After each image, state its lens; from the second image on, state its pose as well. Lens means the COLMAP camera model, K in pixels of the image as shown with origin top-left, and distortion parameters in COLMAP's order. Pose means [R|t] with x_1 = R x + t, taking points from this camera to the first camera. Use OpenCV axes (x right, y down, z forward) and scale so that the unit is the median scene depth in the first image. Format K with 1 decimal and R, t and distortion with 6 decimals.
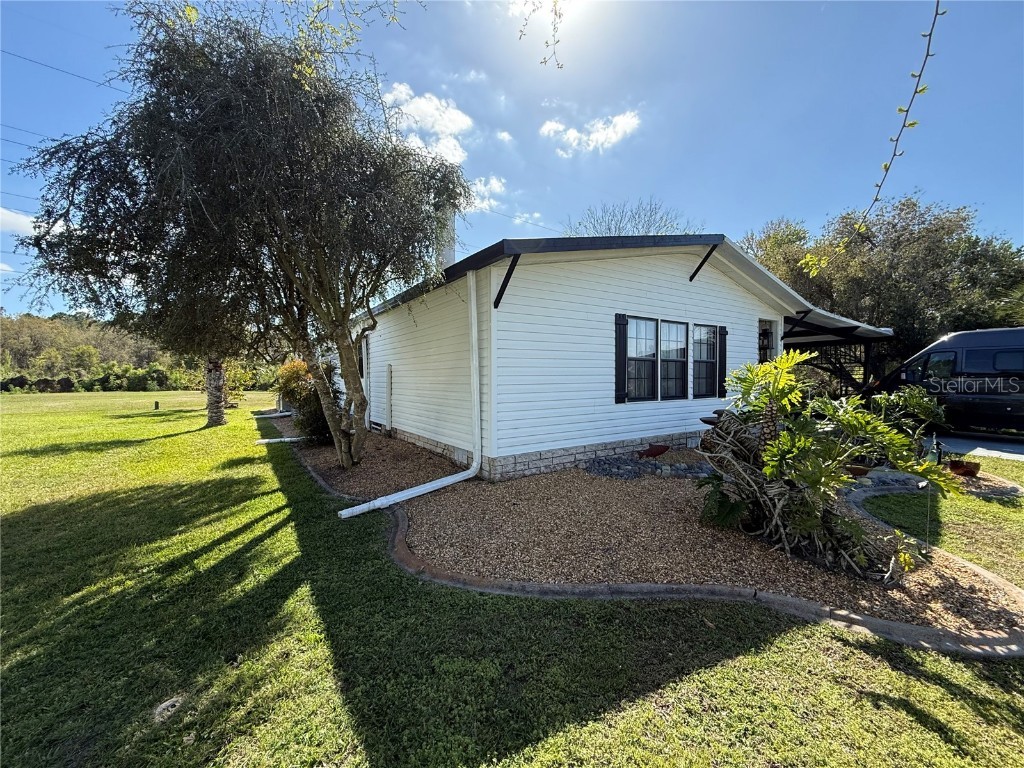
lens RADIAL K [[403.8, 0, 502.3], [0, 403.8, 384.3], [0, 0, 1]] dist [-0.001161, 0.000246]
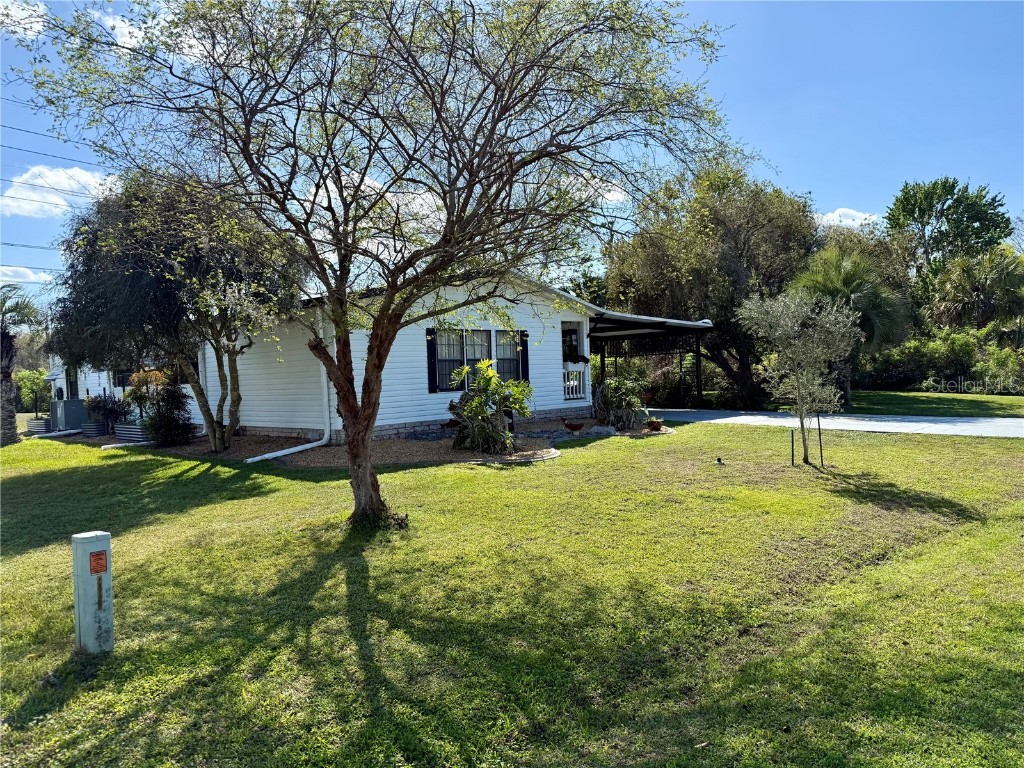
lens RADIAL K [[706.3, 0, 506.7], [0, 706.3, 379.1], [0, 0, 1]] dist [0.099411, -0.132860]
pose [[0.974752, -0.035154, 0.220506, 0.009515], [0.038065, 0.999235, -0.008964, 0.032322], [-0.220023, 0.017131, 0.975344, -1.445375]]
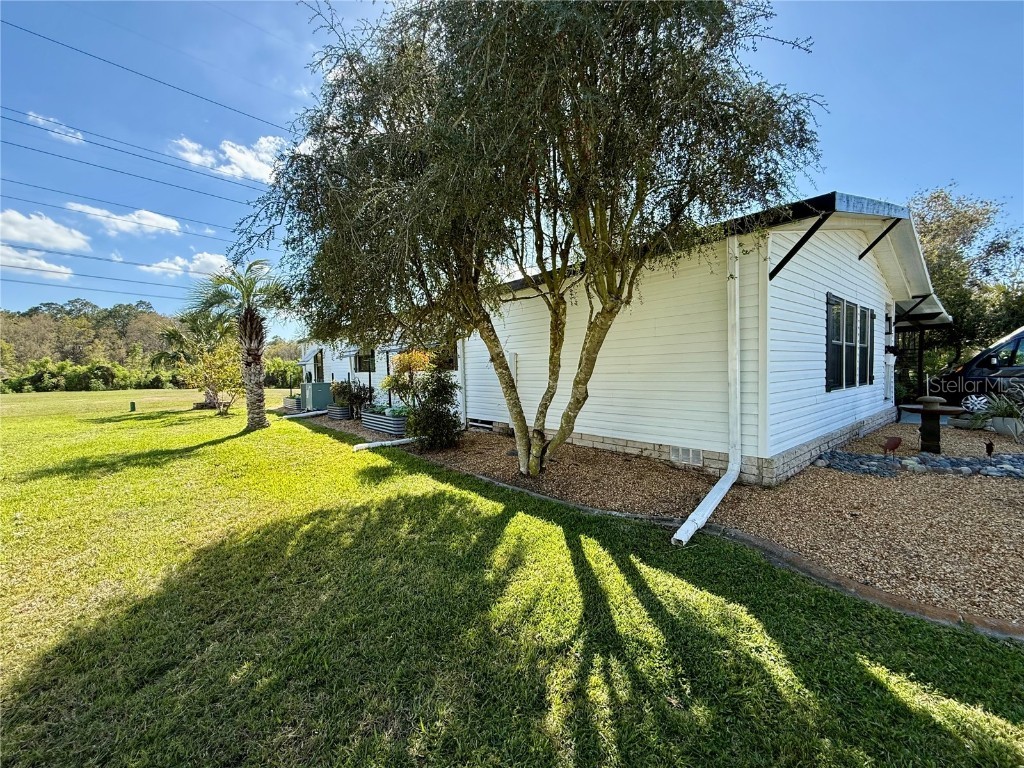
lens RADIAL K [[403.8, 0, 502.3], [0, 403.8, 384.3], [0, 0, 1]] dist [-0.001161, 0.000246]
pose [[0.993881, -0.017711, 0.109029, -0.546206], [0.015712, 0.999693, 0.019158, 0.001514], [-0.109335, -0.017328, 0.993854, 0.184980]]
